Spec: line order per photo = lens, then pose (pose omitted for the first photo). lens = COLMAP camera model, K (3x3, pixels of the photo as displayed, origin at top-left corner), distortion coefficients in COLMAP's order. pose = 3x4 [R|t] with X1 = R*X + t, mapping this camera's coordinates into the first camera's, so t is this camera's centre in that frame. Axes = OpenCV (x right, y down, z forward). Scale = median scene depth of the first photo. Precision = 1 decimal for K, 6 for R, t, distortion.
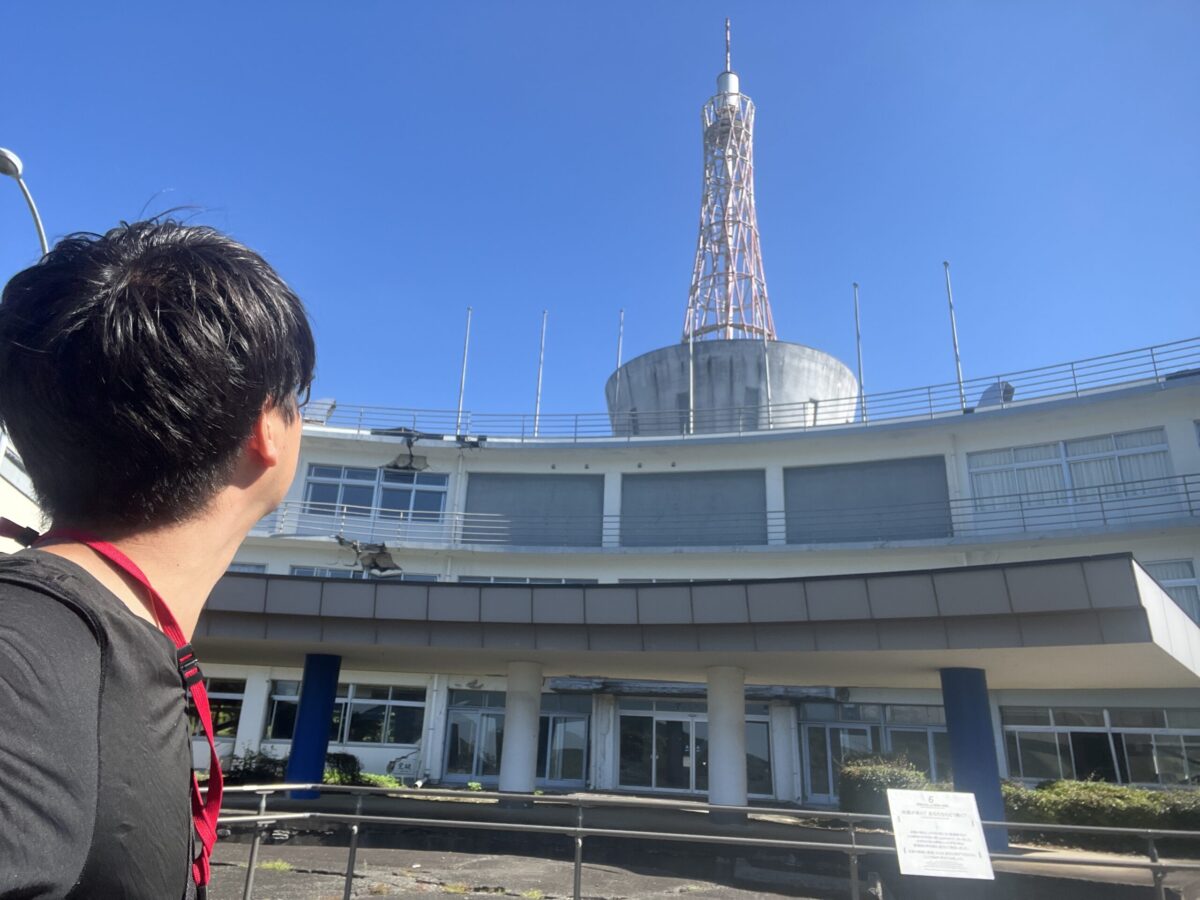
lens RADIAL K [[820.7, 0, 600.0], [0, 820.7, 442.7], [0, 0, 1]] dist [0.033670, -0.019789]
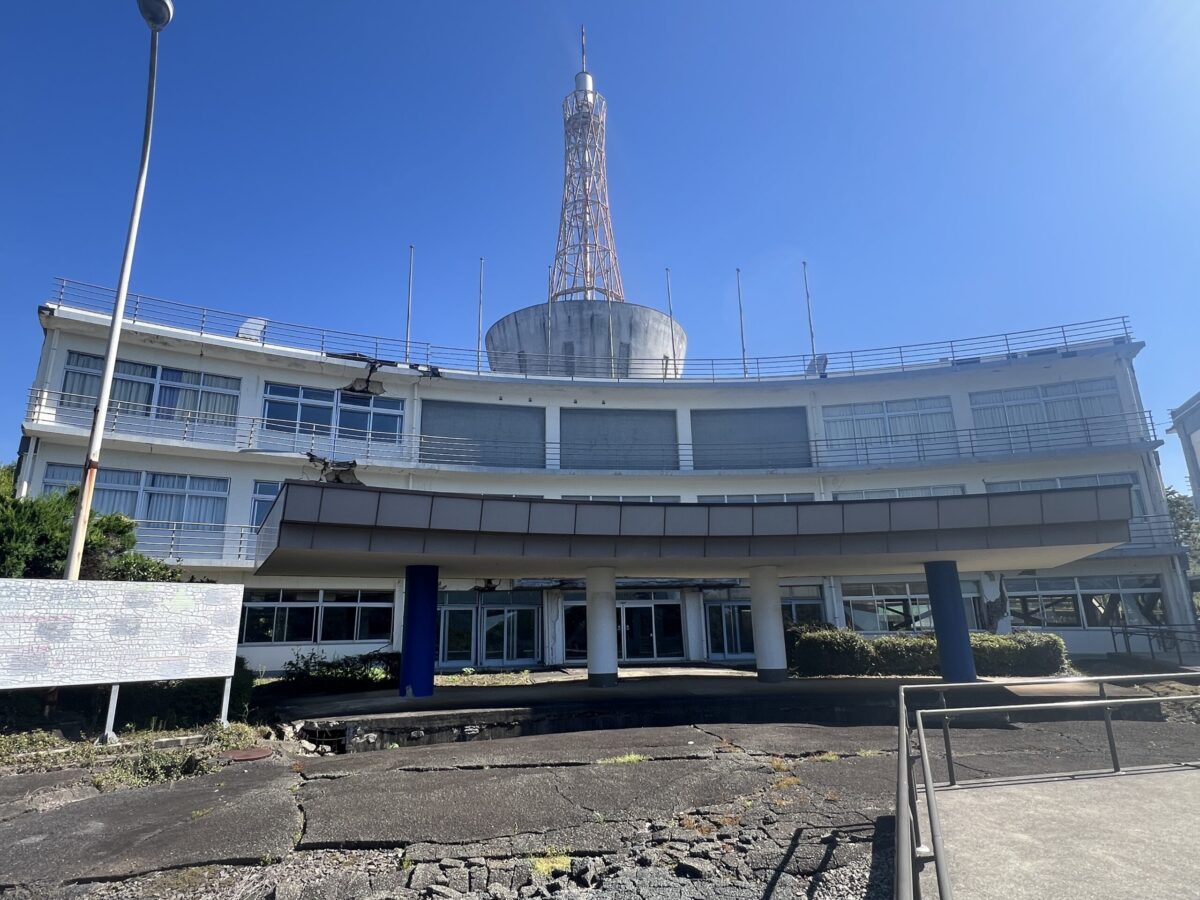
lens RADIAL K [[663.2, 0, 599.8], [0, 663.2, 454.2], [0, 0, 1]] dist [-0.000704, 0.002736]
pose [[0.935181, 0.028167, 0.353048, -0.270897], [-0.065537, 0.993380, 0.094345, 0.011134], [-0.348054, -0.111368, 0.930836, 0.087128]]
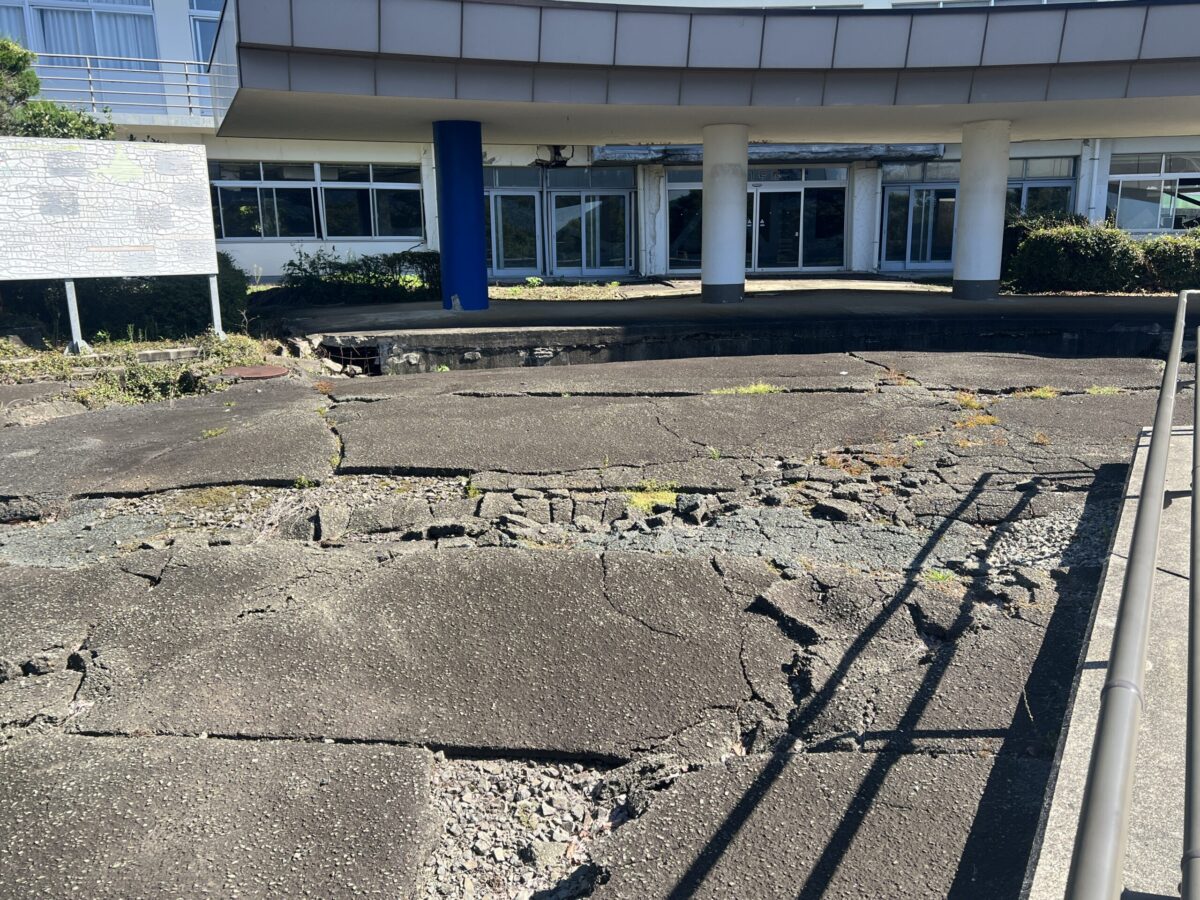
lens RADIAL K [[964.9, 0, 610.5], [0, 964.9, 455.0], [0, 0, 1]] dist [0.073841, -0.076925]
pose [[0.968144, -0.107976, 0.225918, -0.270783], [-0.035995, 0.832862, 0.552309, 0.017742], [-0.247795, -0.542846, 0.802444, 0.088392]]
